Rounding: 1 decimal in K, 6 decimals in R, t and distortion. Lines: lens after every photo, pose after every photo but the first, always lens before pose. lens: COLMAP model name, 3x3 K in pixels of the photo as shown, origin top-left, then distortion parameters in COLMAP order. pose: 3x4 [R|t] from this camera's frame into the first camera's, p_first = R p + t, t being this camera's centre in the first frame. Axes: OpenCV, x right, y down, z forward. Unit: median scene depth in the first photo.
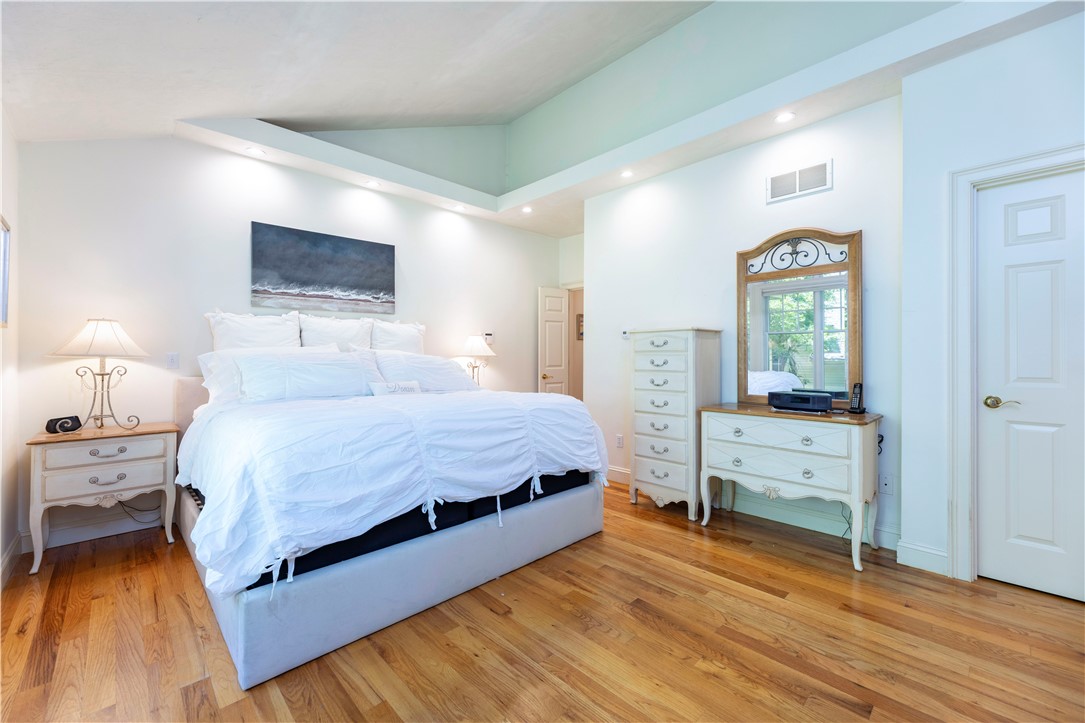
lens RADIAL K [[433.5, 0, 536.5], [0, 433.5, 357.6], [0, 0, 1]] dist [-0.000958, -0.000730]
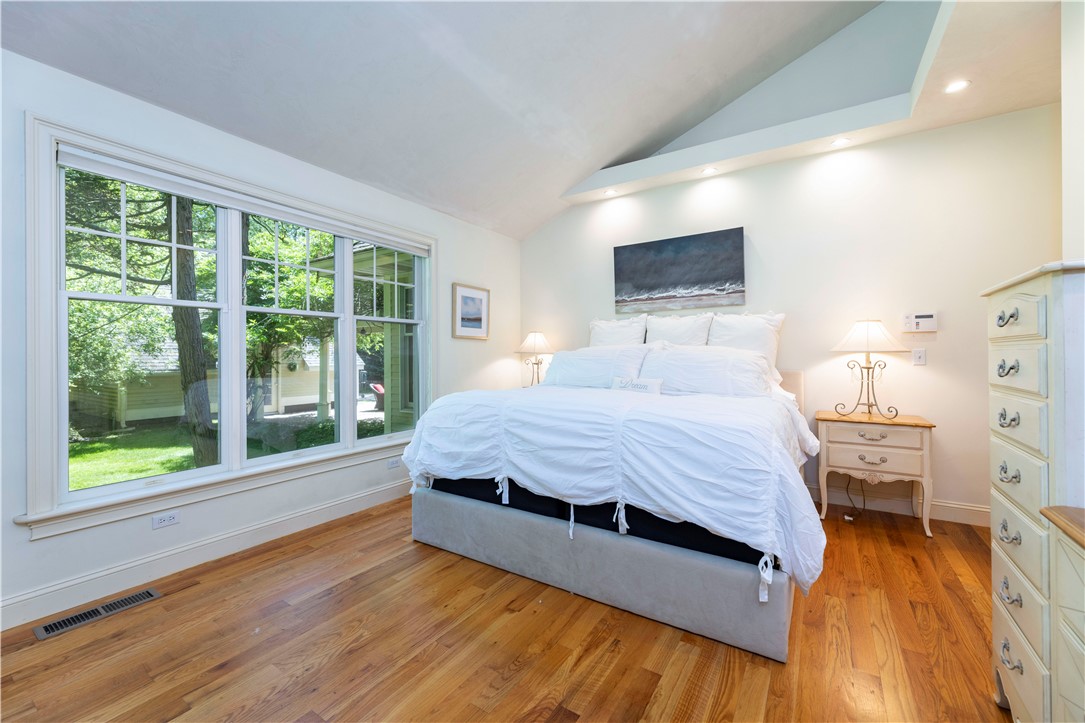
lens RADIAL K [[433.5, 0, 539.8], [0, 433.5, 355.1], [0, 0, 1]] dist [-0.000958, -0.000730]
pose [[0.239808, 0.003865, -0.970813, 0.526530], [-0.001033, 0.999993, 0.003726, -0.000915], [0.970820, 0.000109, 0.239810, 0.476176]]
